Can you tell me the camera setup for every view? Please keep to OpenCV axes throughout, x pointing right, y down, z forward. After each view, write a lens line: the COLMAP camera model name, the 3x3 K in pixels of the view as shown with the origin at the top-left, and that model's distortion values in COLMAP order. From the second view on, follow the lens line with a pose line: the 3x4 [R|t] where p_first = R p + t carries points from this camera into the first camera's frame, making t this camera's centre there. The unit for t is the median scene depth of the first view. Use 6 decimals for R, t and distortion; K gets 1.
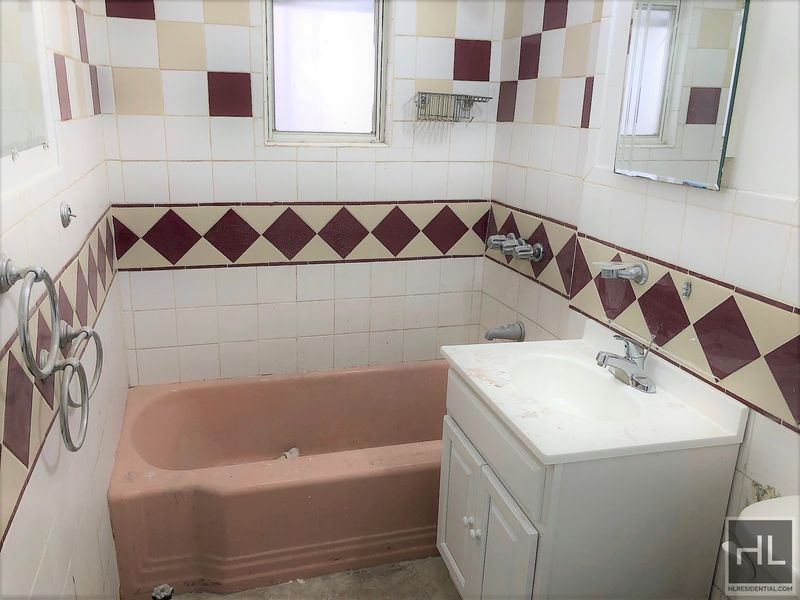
lens RADIAL K [[655.3, 0, 390.1], [0, 655.3, 296.6], [0, 0, 1]] dist [0.030791, -0.048101]
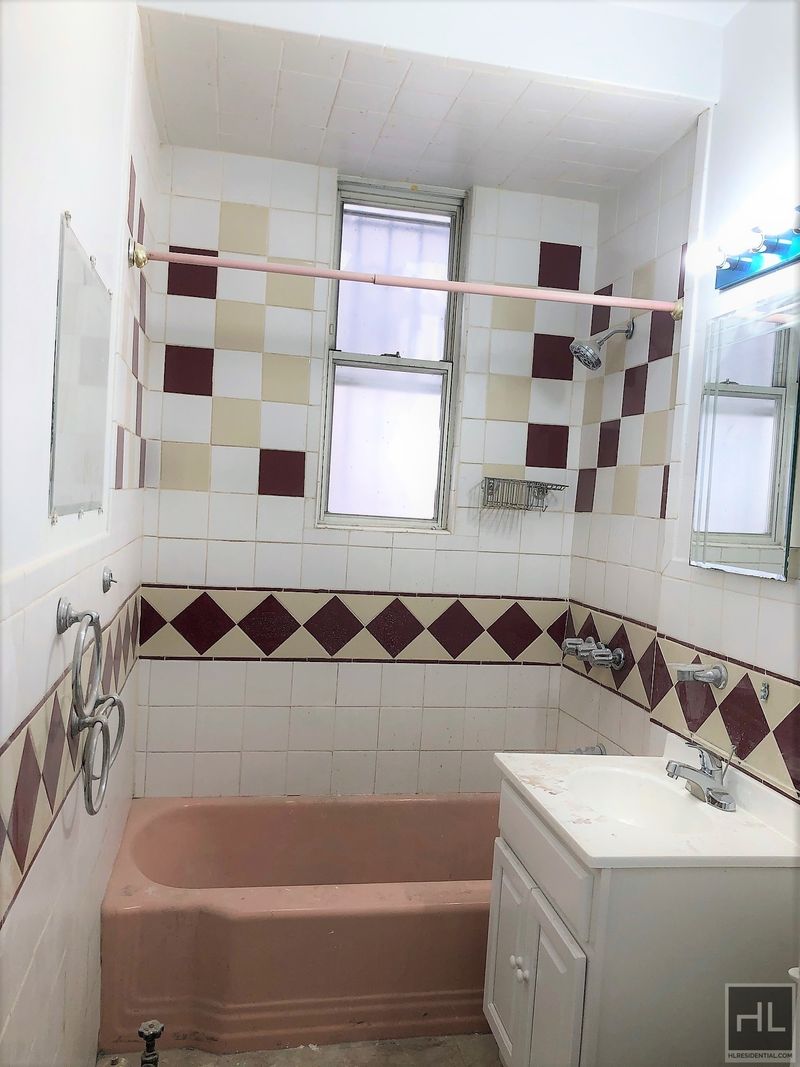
lens RADIAL K [[874.1, 0, 405.0], [0, 874.1, 534.1], [0, 0, 1]] dist [0.030791, -0.048101]
pose [[0.995911, 0.037236, -0.082310, 0.040582], [-0.056006, 0.969376, -0.239108, 0.072052], [0.070886, 0.242740, 0.967498, -0.186267]]
